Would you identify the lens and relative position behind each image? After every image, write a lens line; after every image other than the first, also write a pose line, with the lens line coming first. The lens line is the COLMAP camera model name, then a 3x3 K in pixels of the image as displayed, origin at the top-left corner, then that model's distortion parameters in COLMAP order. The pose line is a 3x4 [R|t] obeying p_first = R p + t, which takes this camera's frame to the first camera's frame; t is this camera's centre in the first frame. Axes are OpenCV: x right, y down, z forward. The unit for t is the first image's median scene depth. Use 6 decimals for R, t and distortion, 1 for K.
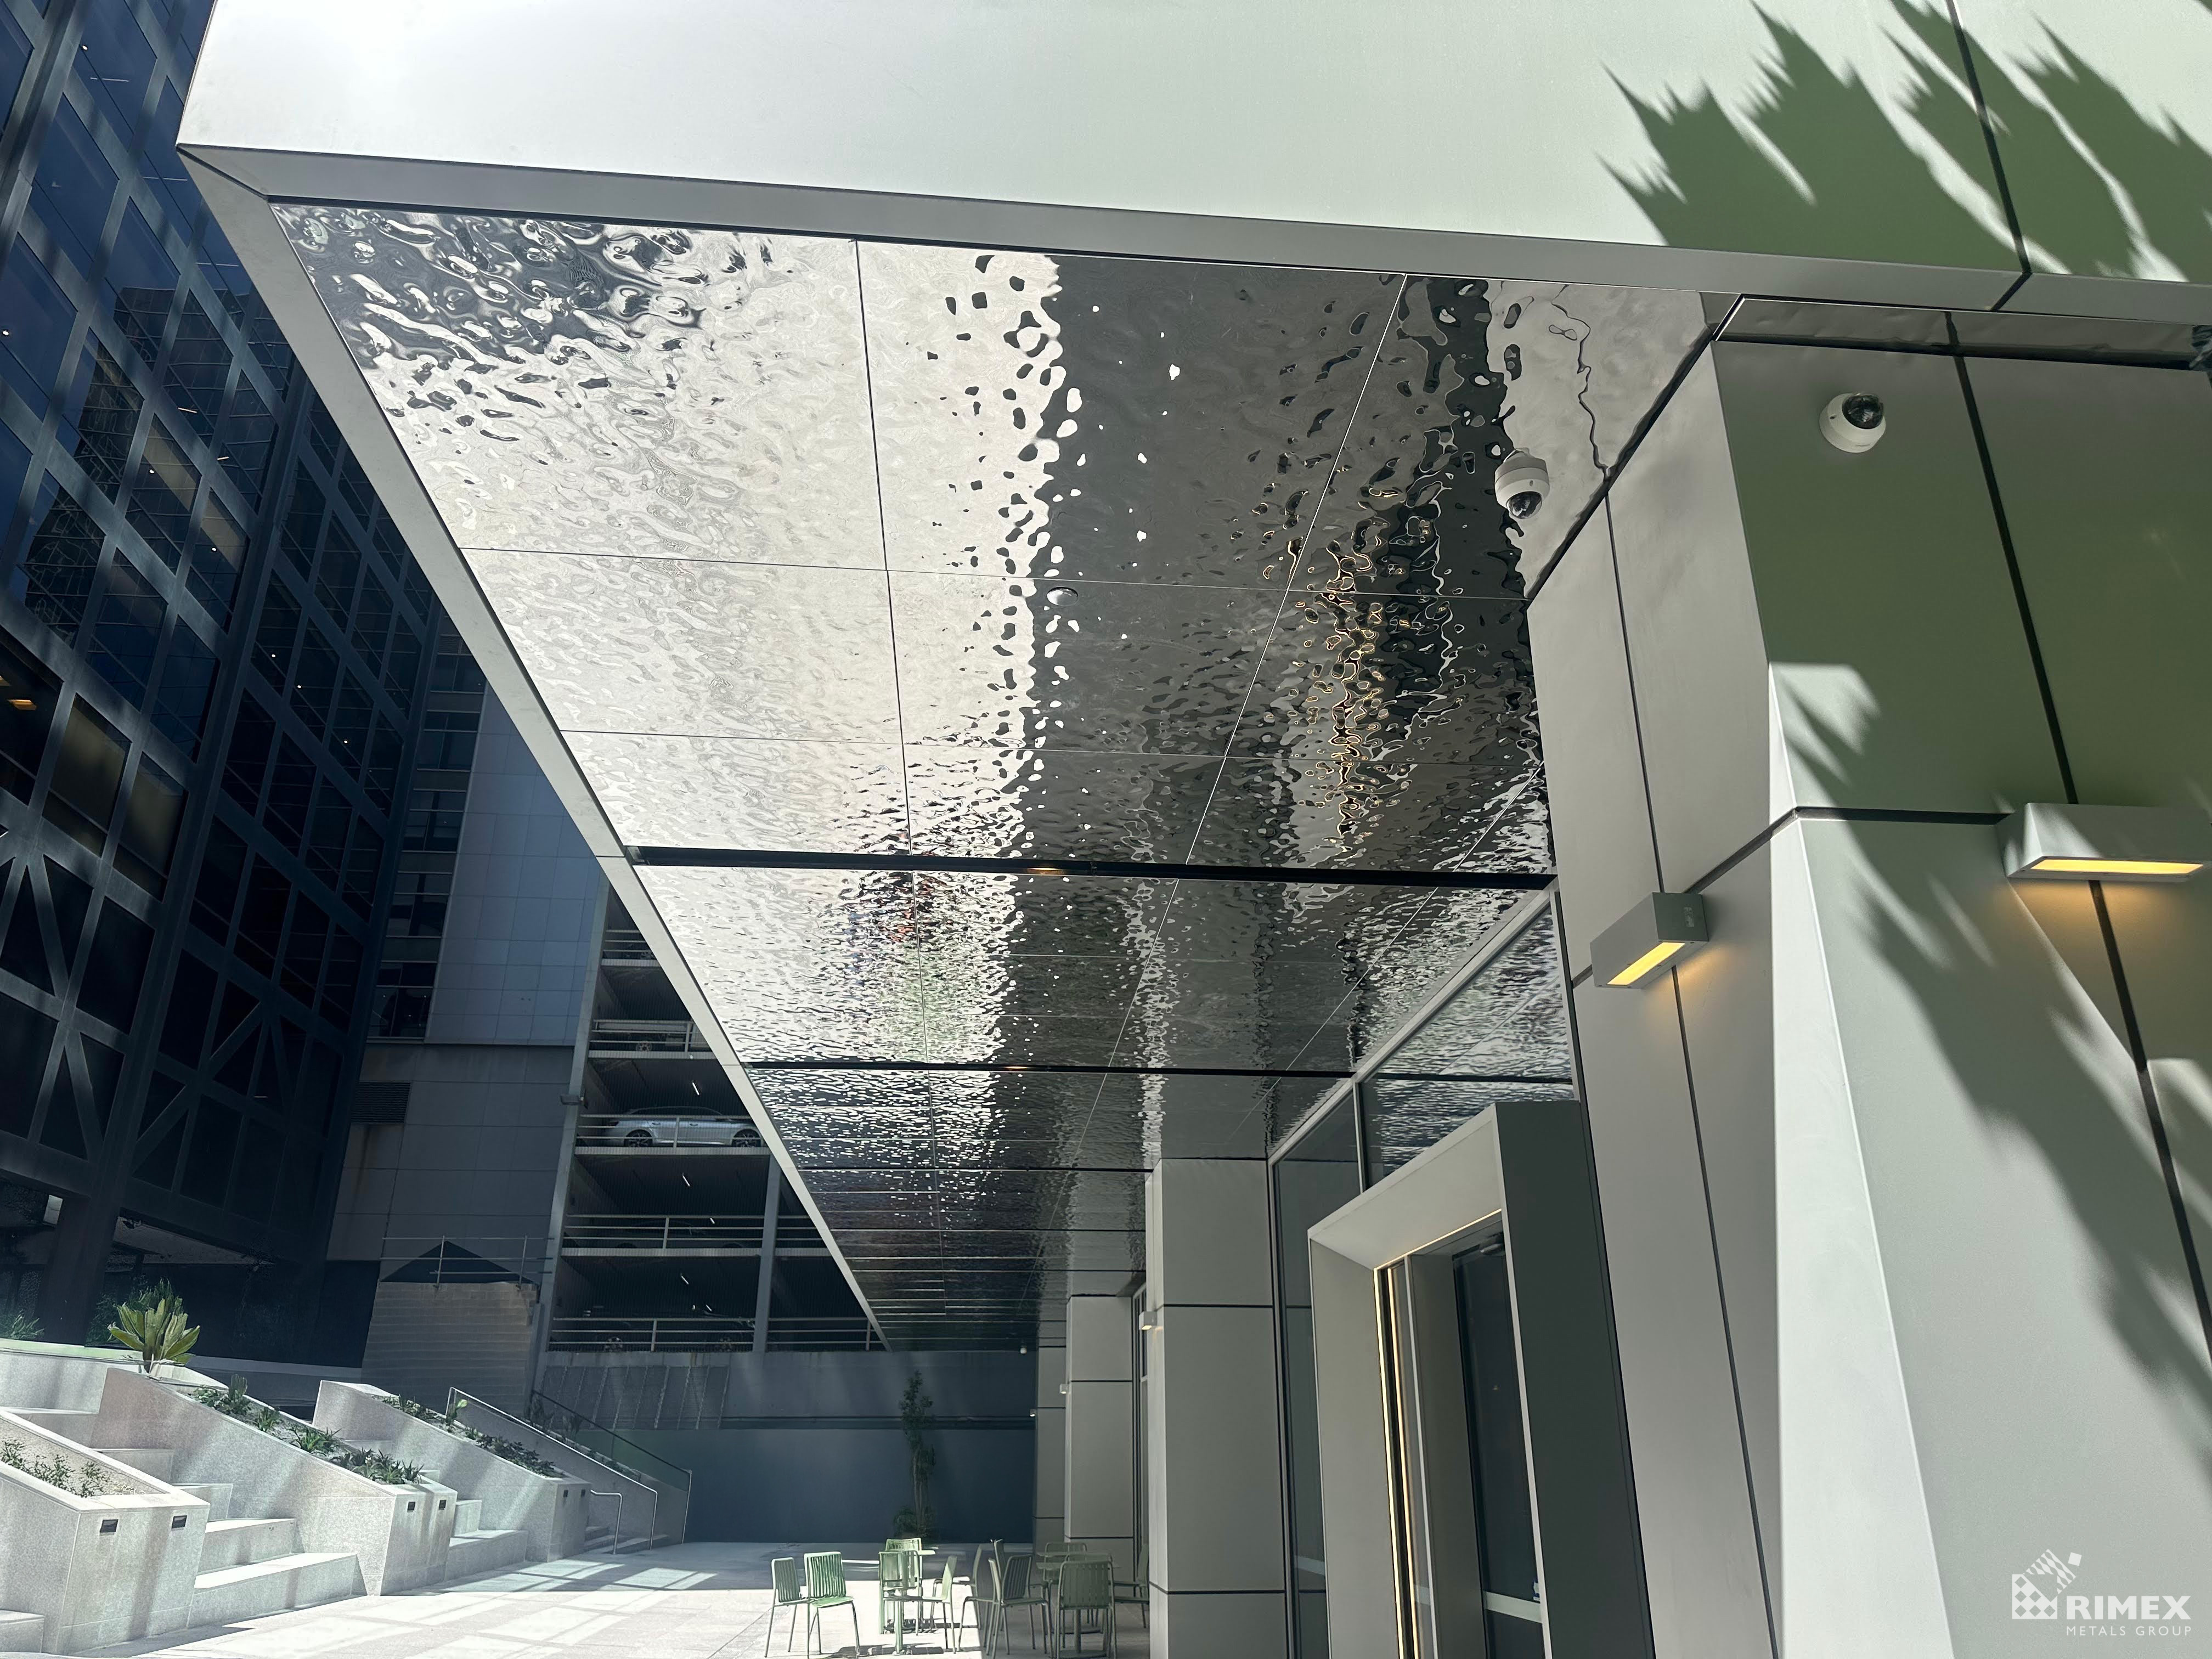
lens RADIAL K [[1551.0, 0, 1125.1], [0, 1551.0, 816.0], [0, 0, 1]] dist [0.190779, -0.418537]
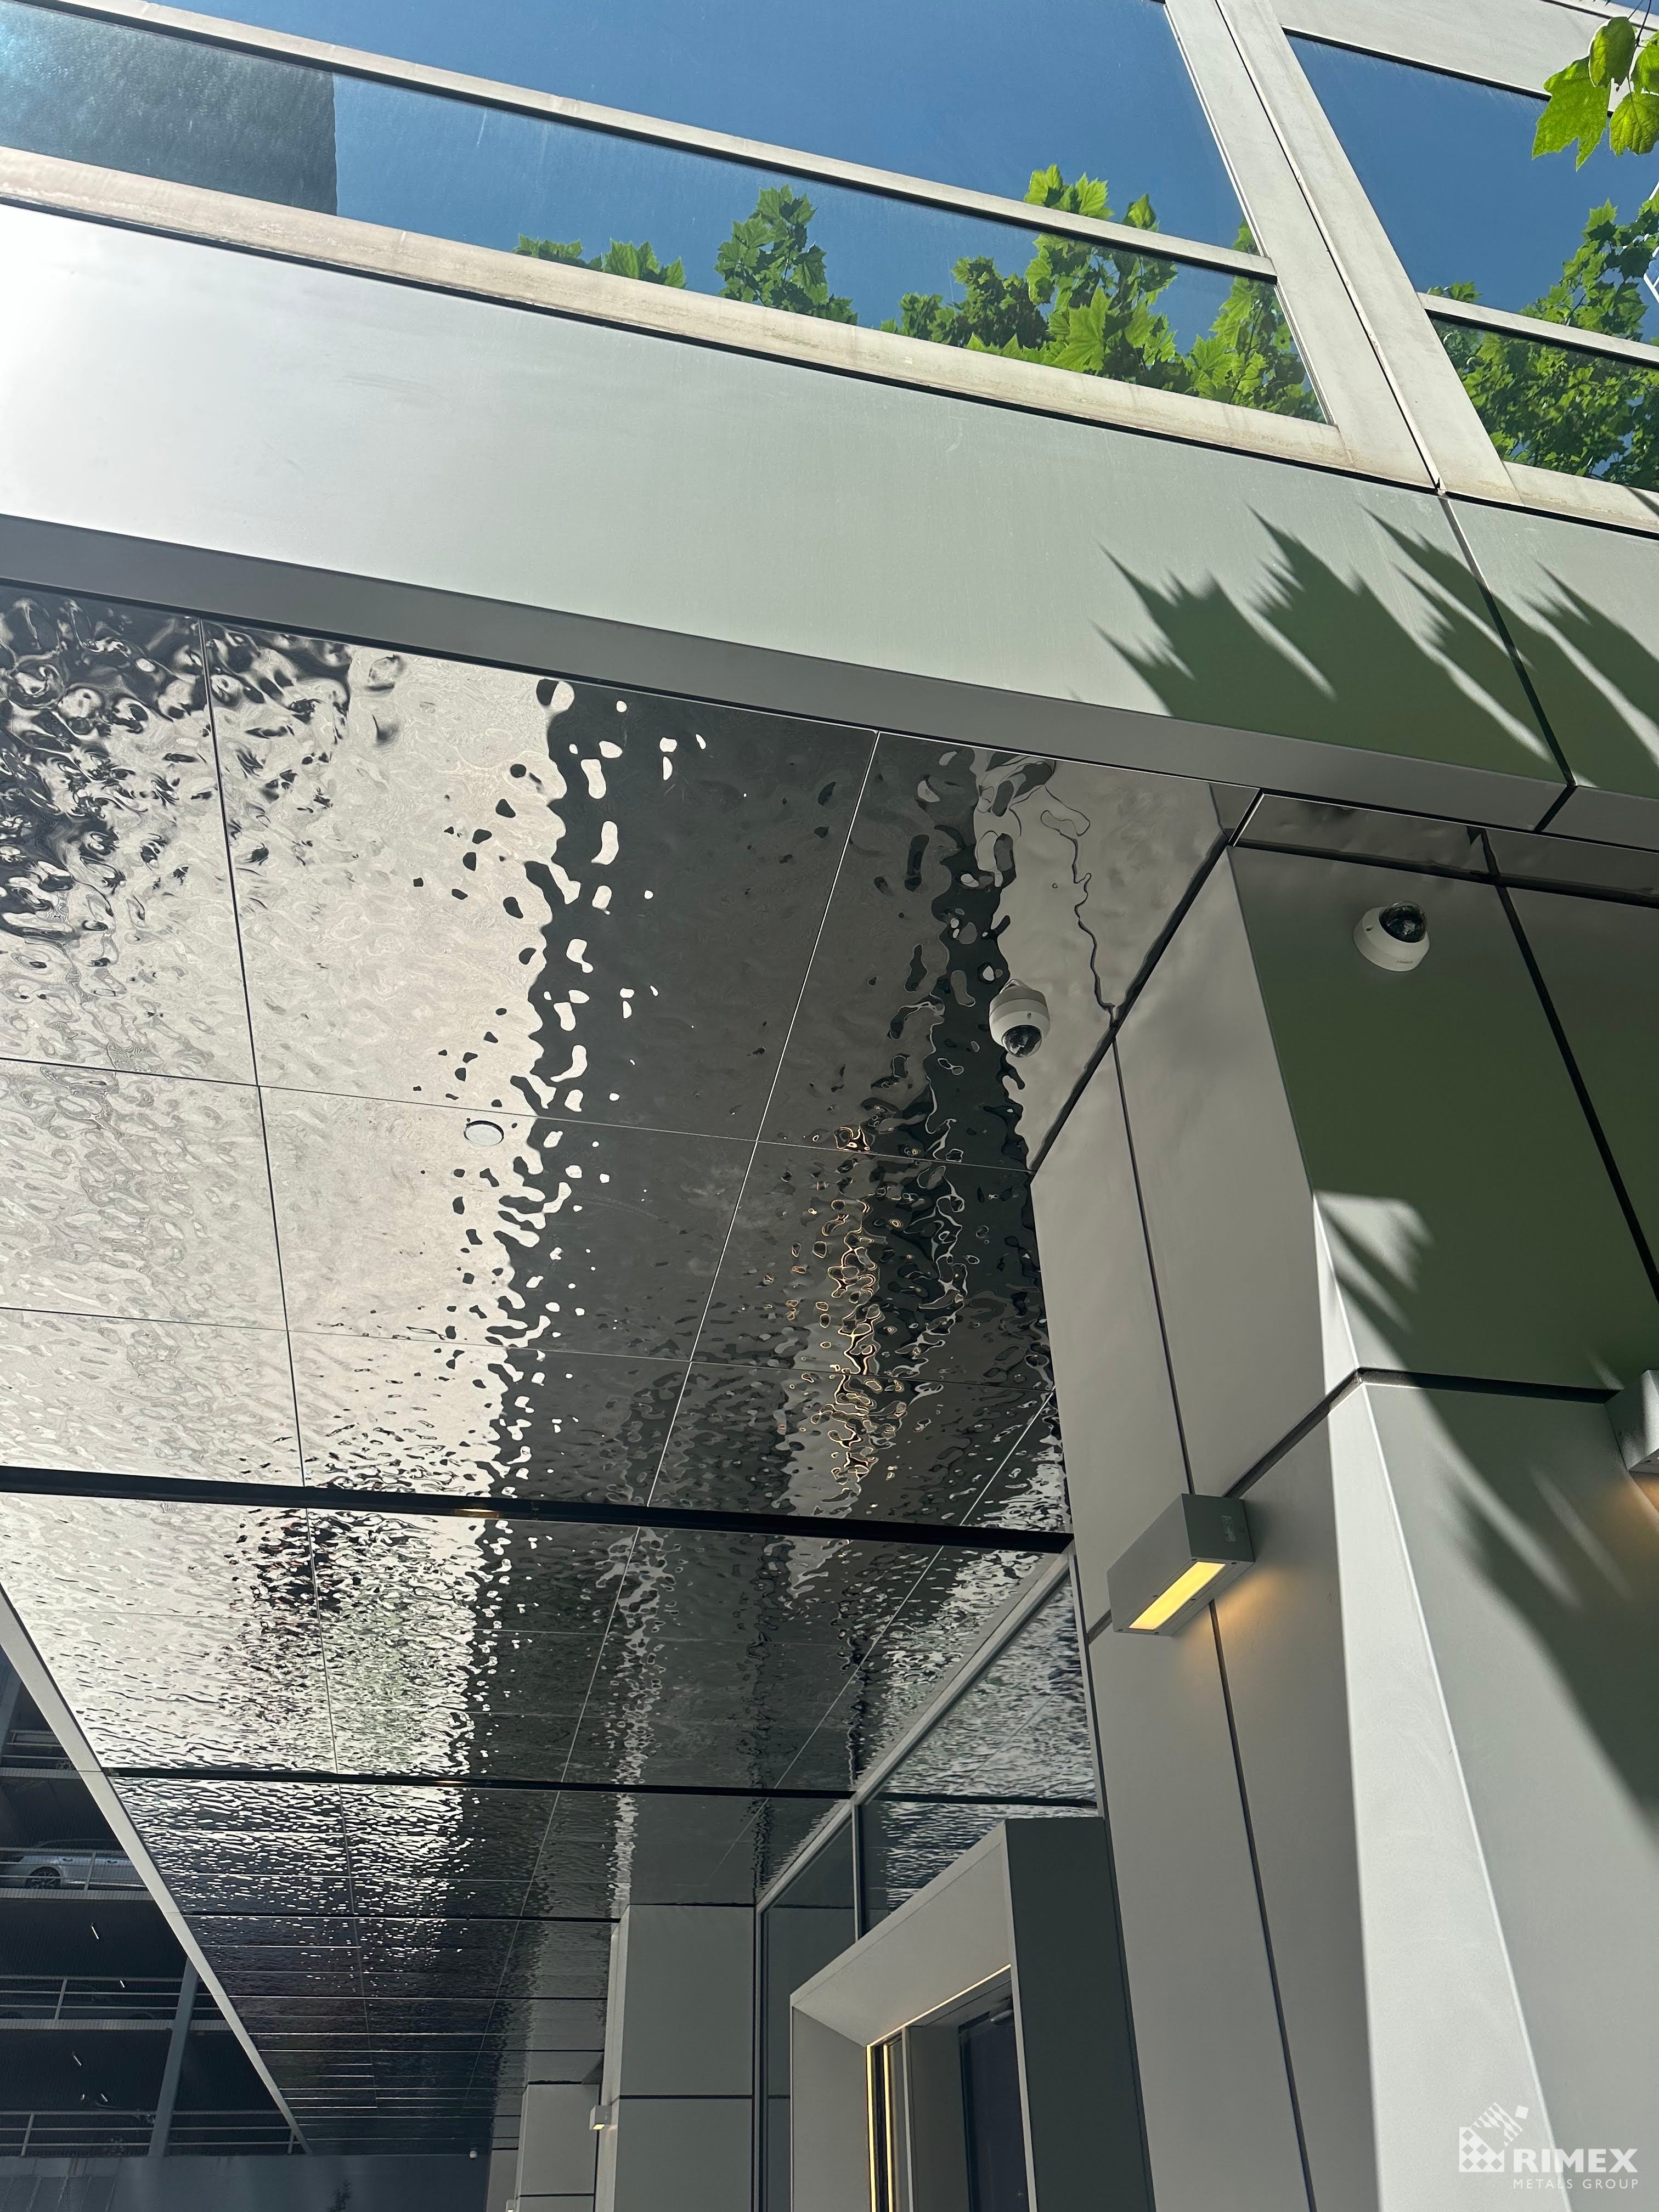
lens RADIAL K [[1558.3, 0, 839.0], [0, 1558.3, 1094.3], [0, 0, 1]] dist [0.024001, -0.031243]
pose [[0.992623, 0.056955, 0.107034, 0.046620], [-0.026873, 0.964190, -0.263847, 0.040384], [-0.118228, 0.259024, 0.958608, 0.147228]]
